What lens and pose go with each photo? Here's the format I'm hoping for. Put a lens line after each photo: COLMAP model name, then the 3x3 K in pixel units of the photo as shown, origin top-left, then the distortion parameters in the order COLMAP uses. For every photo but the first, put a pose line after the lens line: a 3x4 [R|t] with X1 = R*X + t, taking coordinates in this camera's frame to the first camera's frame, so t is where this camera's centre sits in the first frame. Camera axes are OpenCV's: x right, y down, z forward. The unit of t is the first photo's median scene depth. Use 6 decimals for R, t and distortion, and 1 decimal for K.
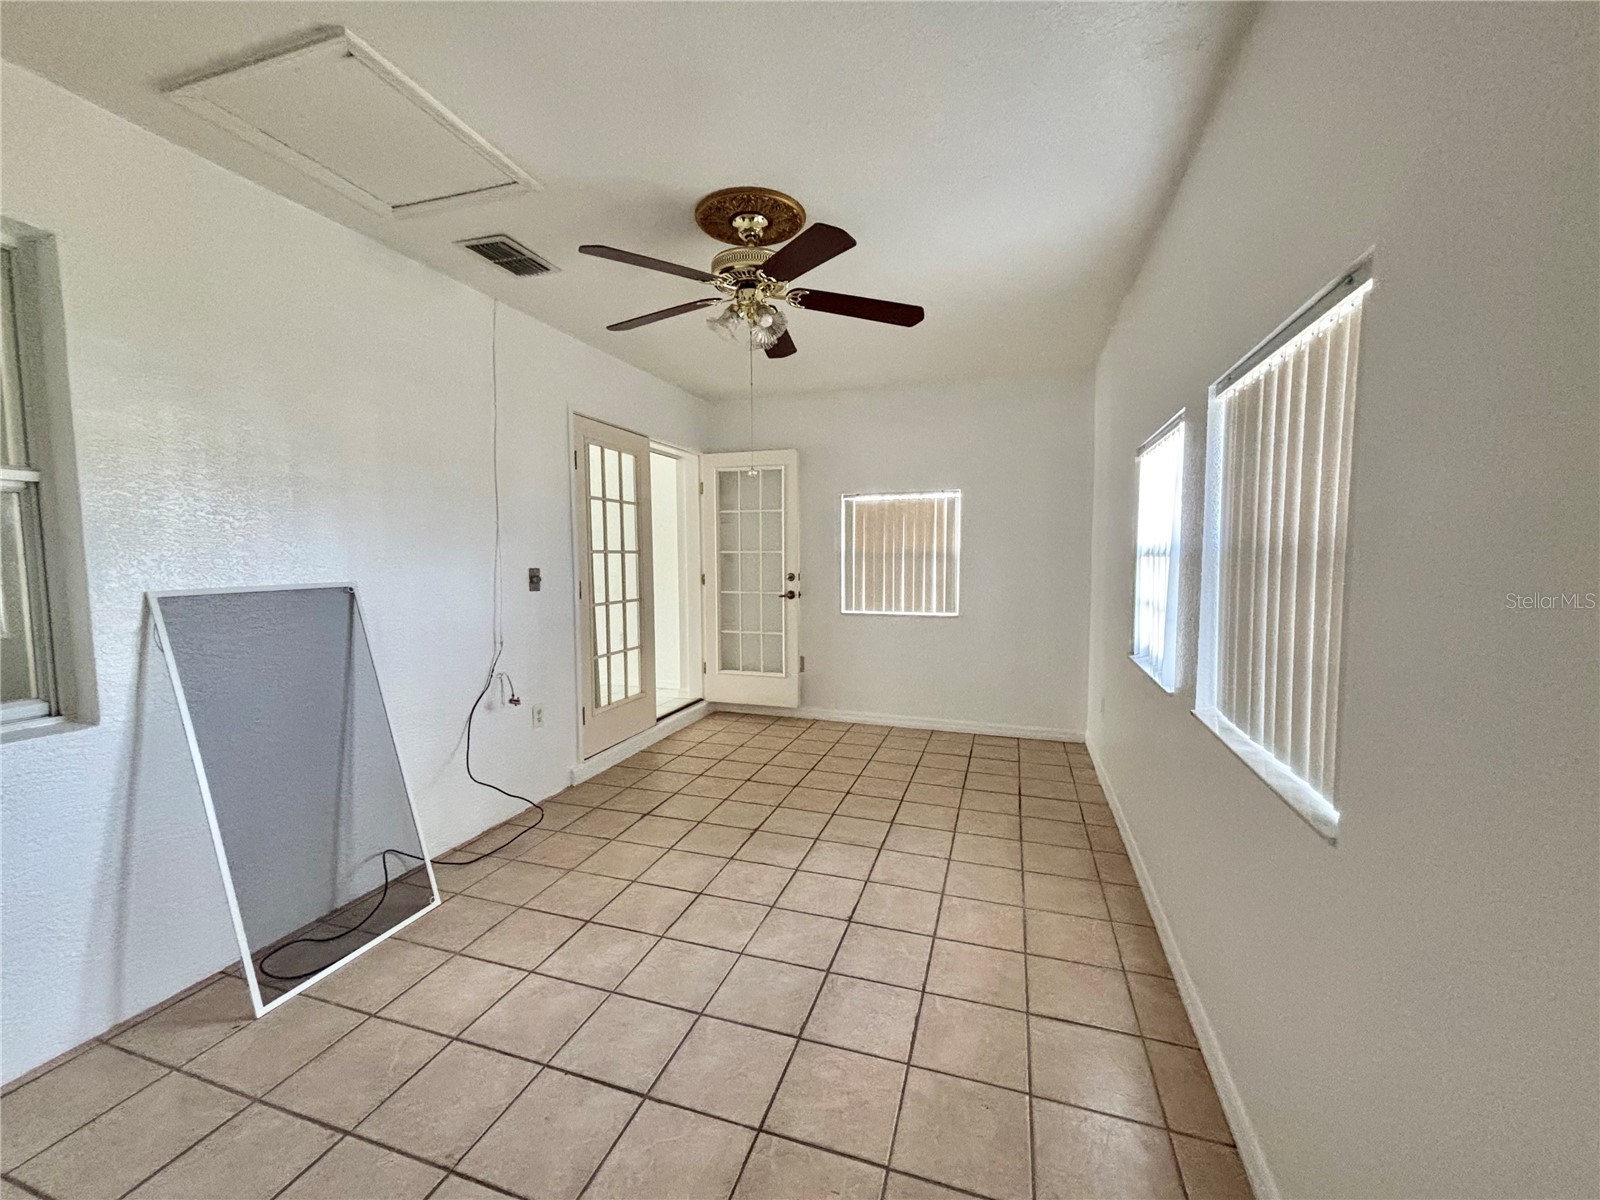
lens RADIAL K [[652.3, 0, 798.5], [0, 652.3, 604.9], [0, 0, 1]] dist [-0.000975, 0.001465]
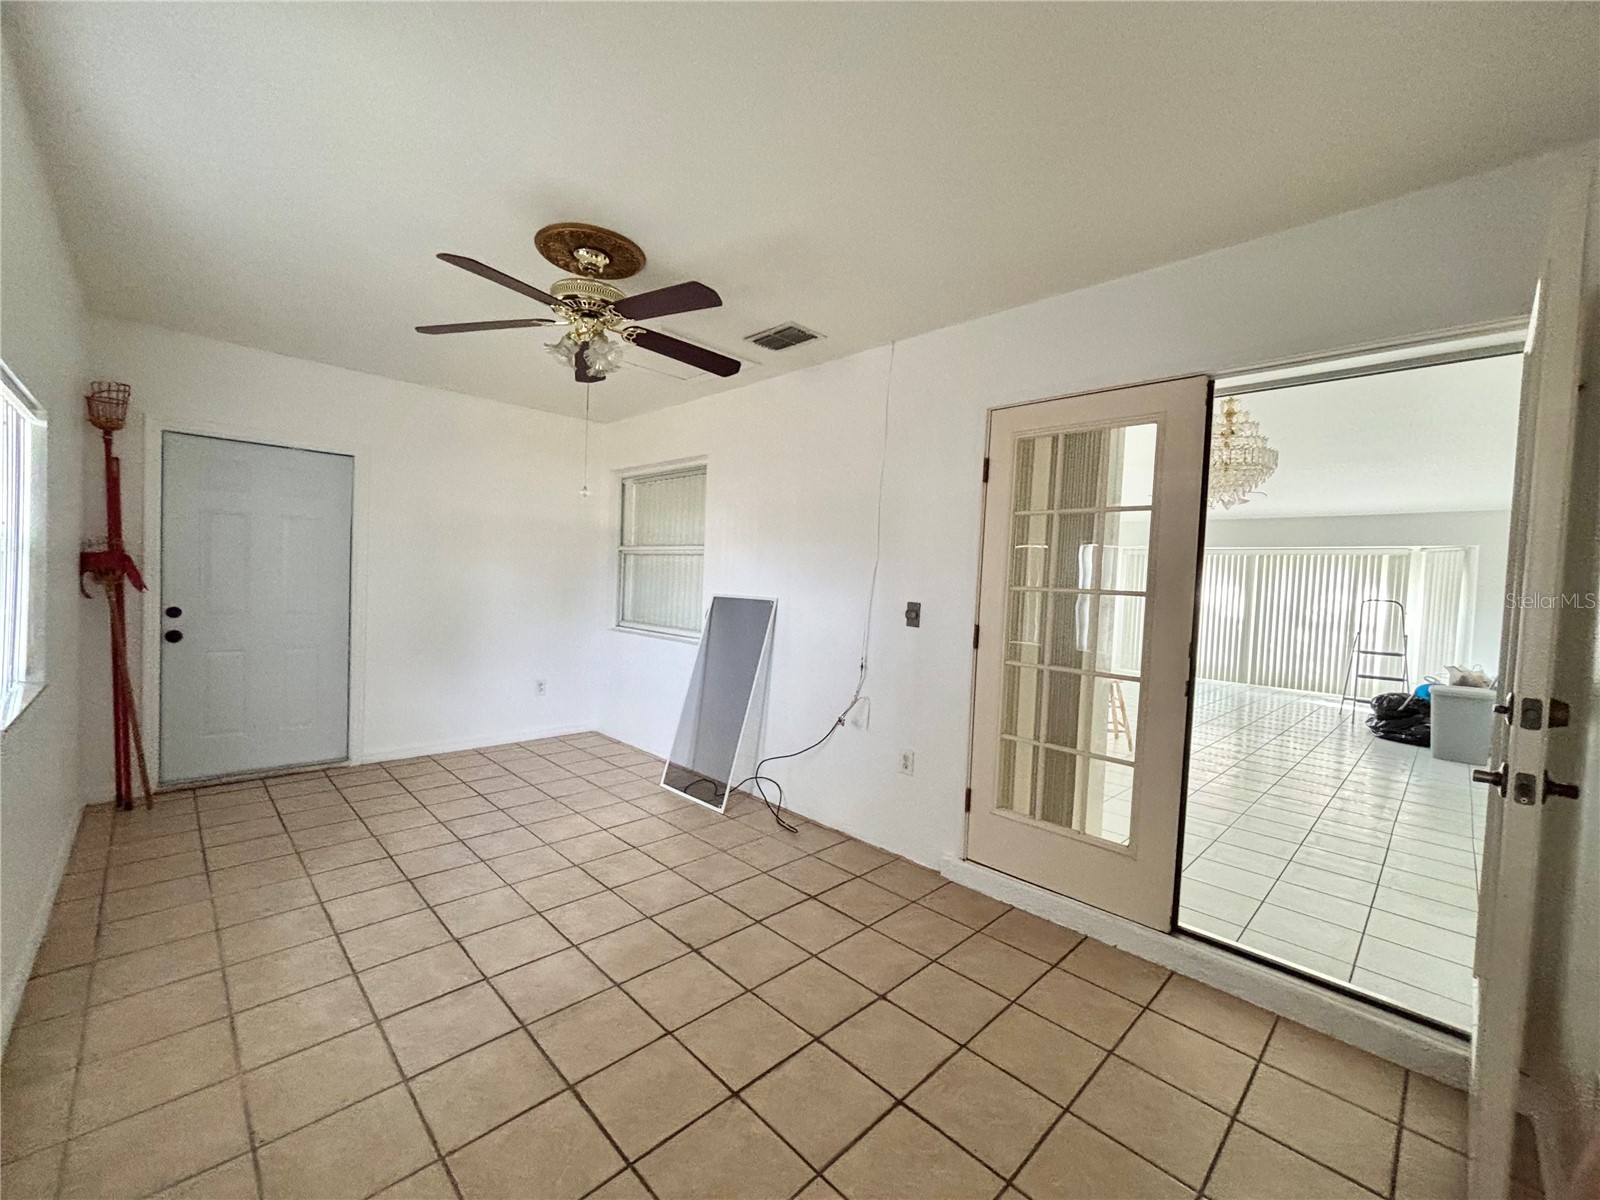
lens RADIAL K [[652.3, 0, 798.5], [0, 652.3, 604.9], [0, 0, 1]] dist [-0.000975, 0.001465]
pose [[-0.459151, 0.016224, -0.888210, 0.606435], [-0.112744, 0.990684, 0.076378, -0.129515], [0.881175, 0.135209, -0.453044, 1.572444]]
